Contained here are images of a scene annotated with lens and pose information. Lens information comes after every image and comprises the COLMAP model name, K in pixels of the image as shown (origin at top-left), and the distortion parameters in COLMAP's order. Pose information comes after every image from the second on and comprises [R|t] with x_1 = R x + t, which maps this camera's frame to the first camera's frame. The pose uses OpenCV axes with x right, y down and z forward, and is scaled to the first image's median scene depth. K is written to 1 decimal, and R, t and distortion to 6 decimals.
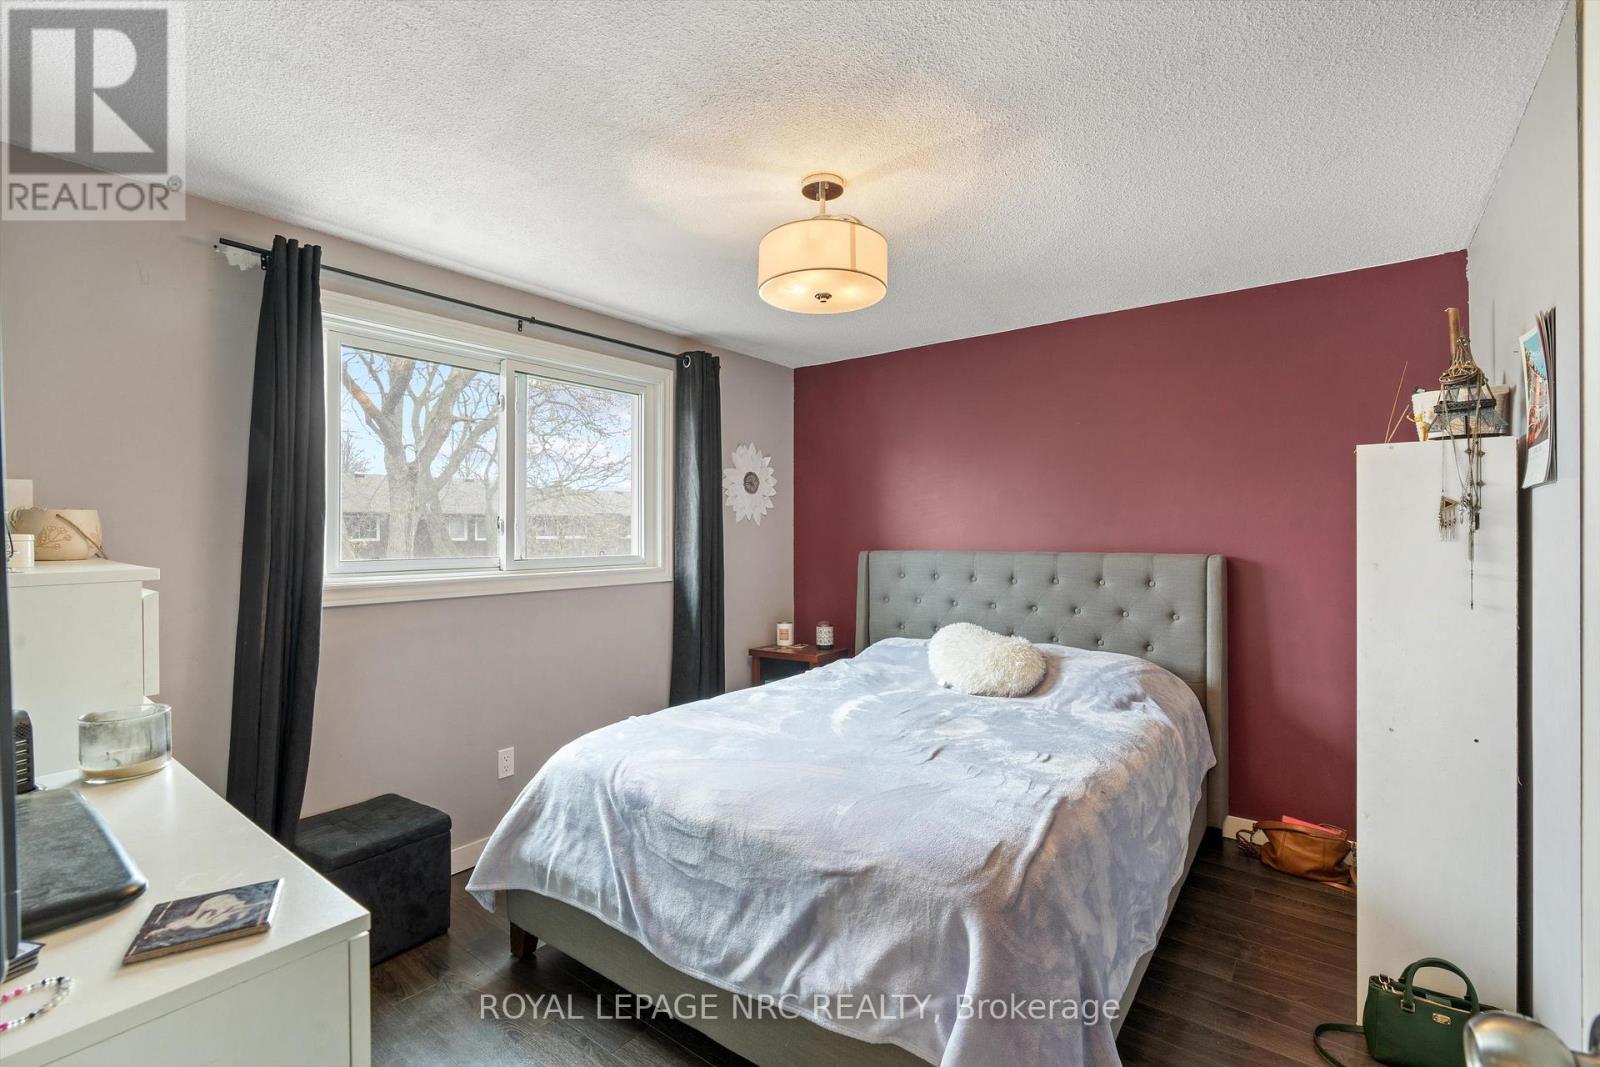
lens RADIAL K [[717.7, 0, 794.6], [0, 717.7, 531.4], [0, 0, 1]] dist [0.001423, 0.000271]
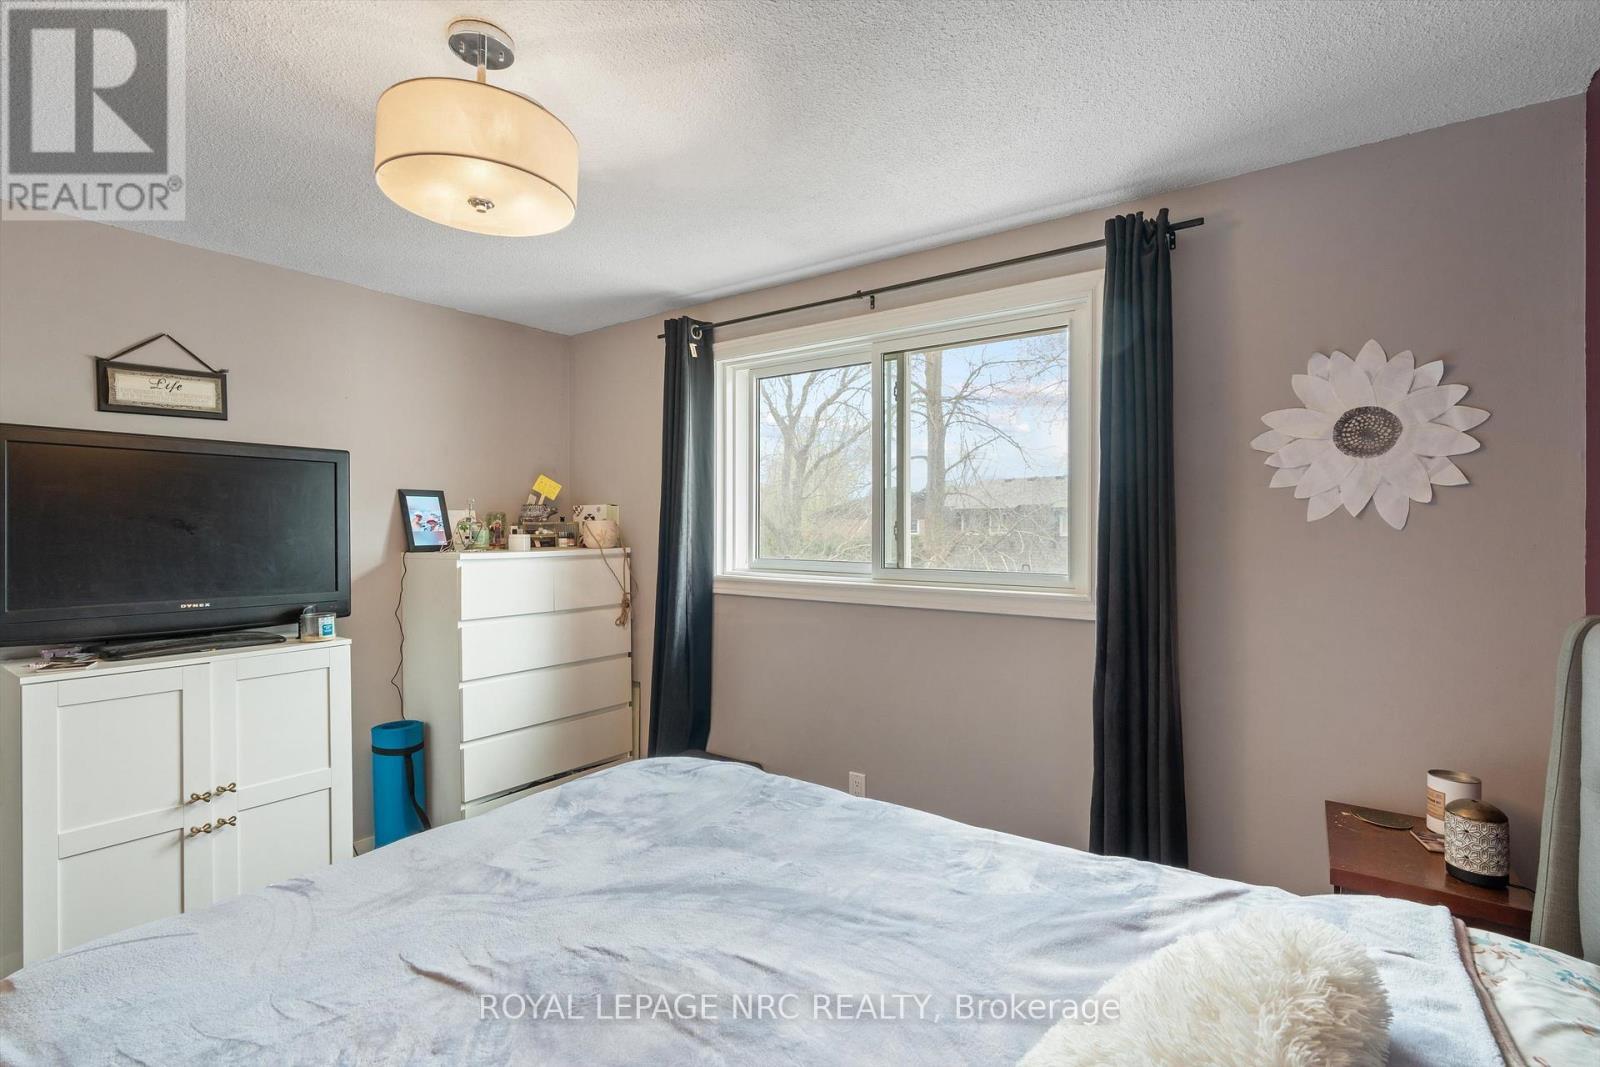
lens RADIAL K [[736.0, 0, 800.0], [0, 736.0, 533.5], [0, 0, 1]] dist [-0.001093, -0.000128]
pose [[0.043387, 0.012127, -0.998985, 0.433205], [-0.001986, 0.999925, 0.012052, -0.011180], [0.999056, 0.001461, 0.043408, 0.727585]]
